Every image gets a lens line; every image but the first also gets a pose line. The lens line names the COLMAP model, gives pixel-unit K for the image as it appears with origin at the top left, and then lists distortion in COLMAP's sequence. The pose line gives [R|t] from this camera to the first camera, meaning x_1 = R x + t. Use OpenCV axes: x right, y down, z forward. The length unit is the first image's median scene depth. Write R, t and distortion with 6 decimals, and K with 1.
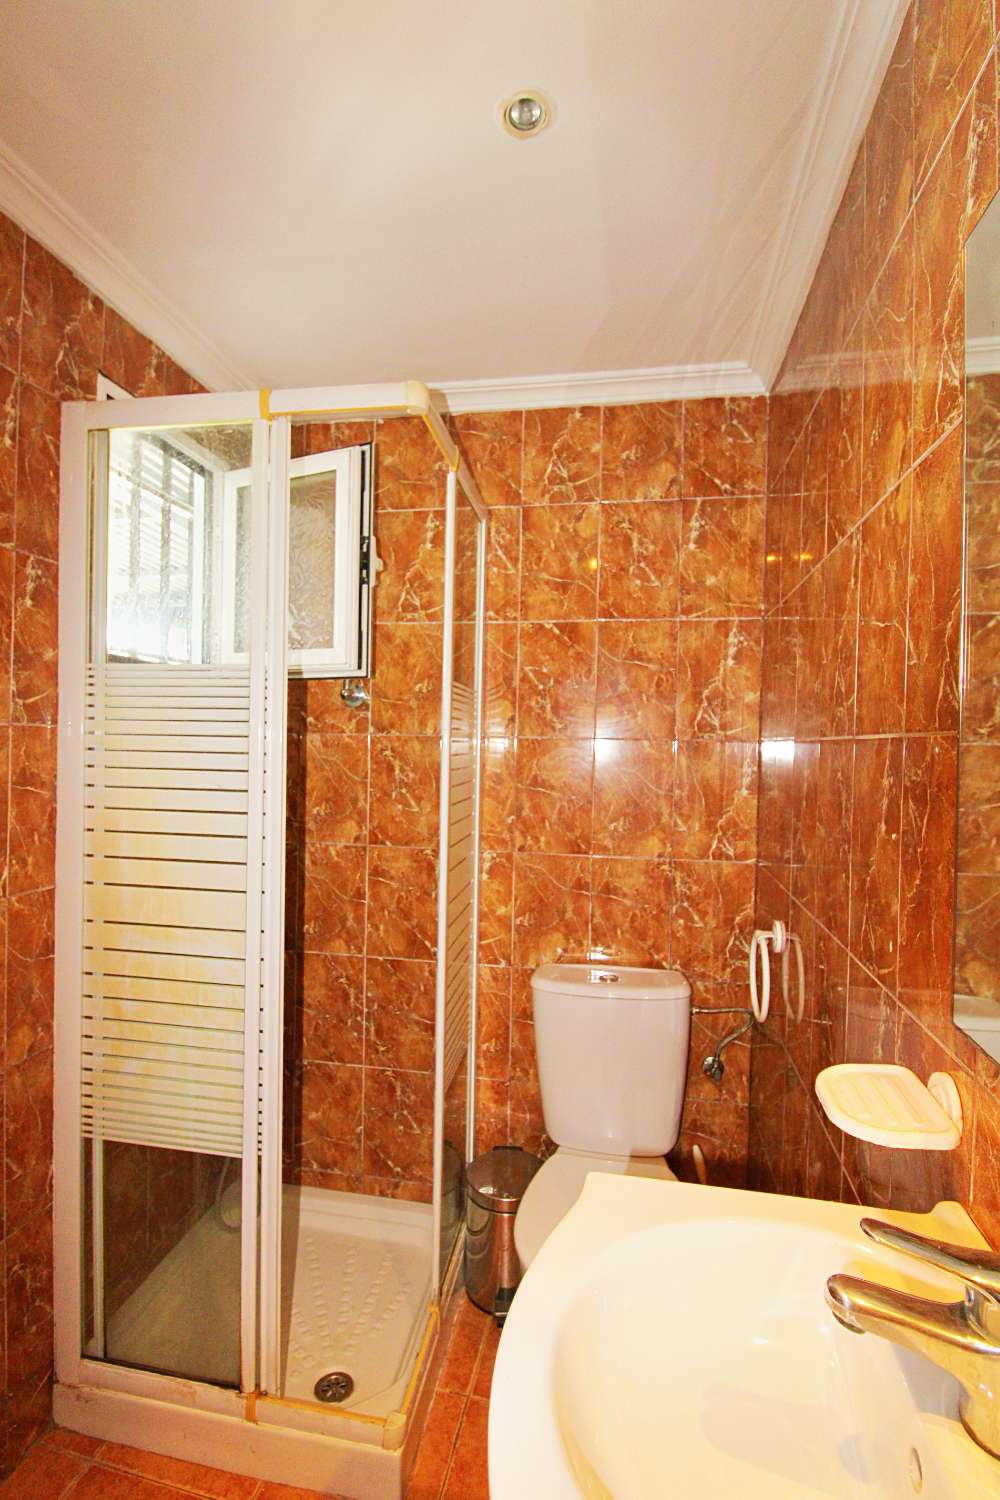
lens RADIAL K [[701.9, 0, 500.0], [0, 701.9, 750.0], [0, 0, 1]] dist [0.003207, -0.011817]
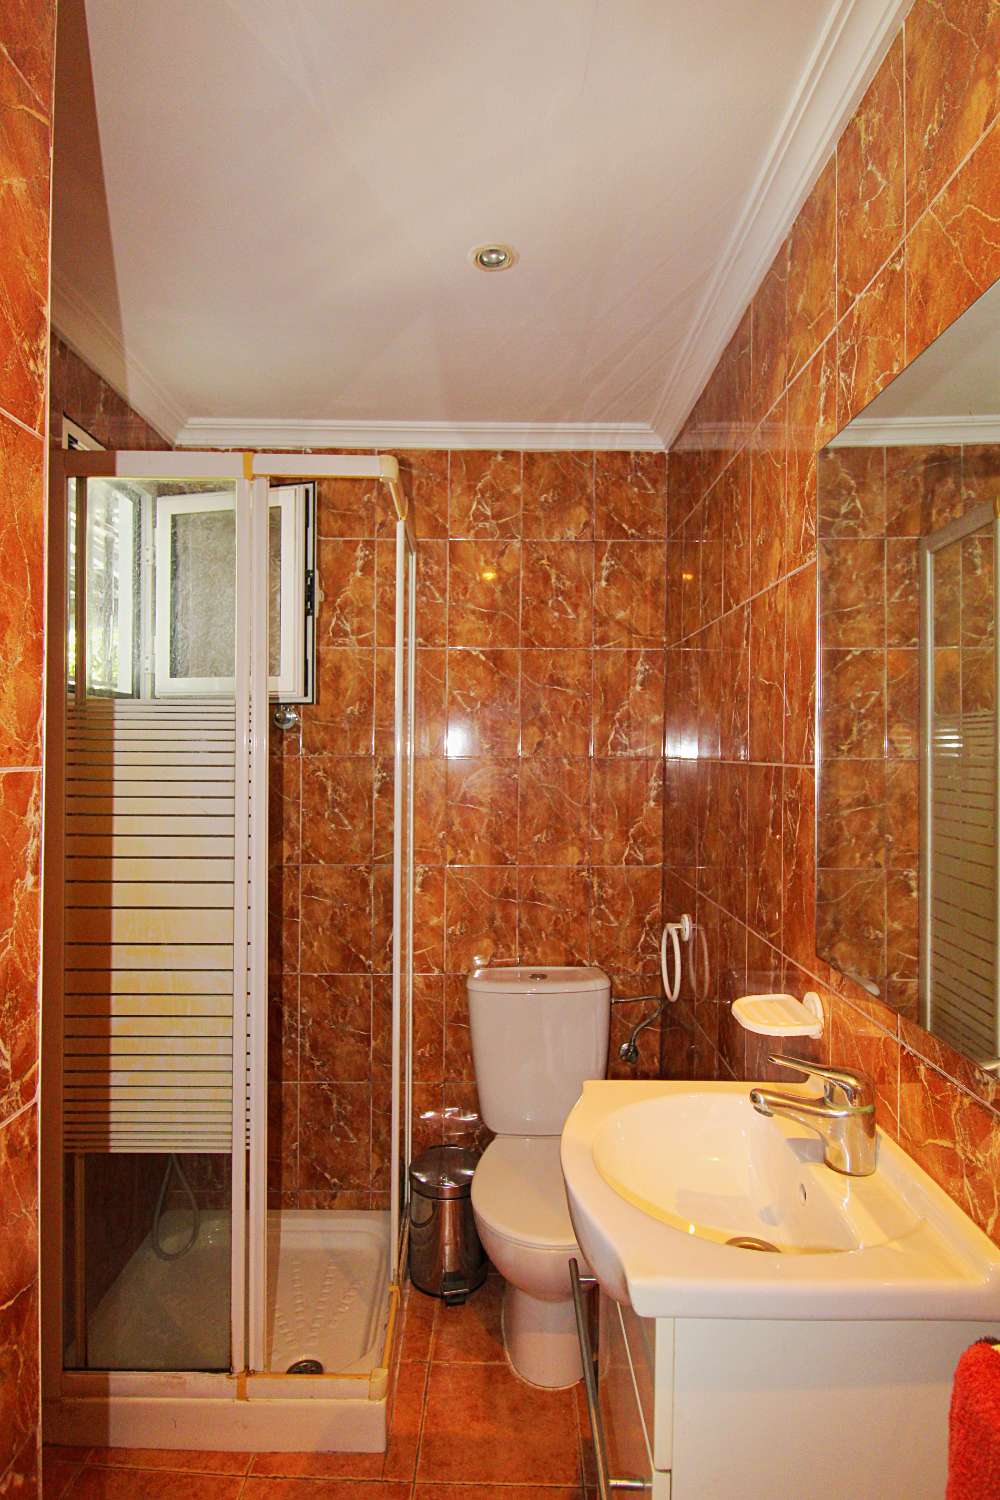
lens RADIAL K [[795.7, 0, 500.0], [0, 795.7, 750.0], [0, 0, 1]] dist [0.012845, -0.010798]
pose [[0.983040, -0.012244, 0.182983, -0.122096], [0.013529, 0.999892, -0.005778, -0.021696], [-0.182892, 0.008156, 0.983099, -0.207504]]
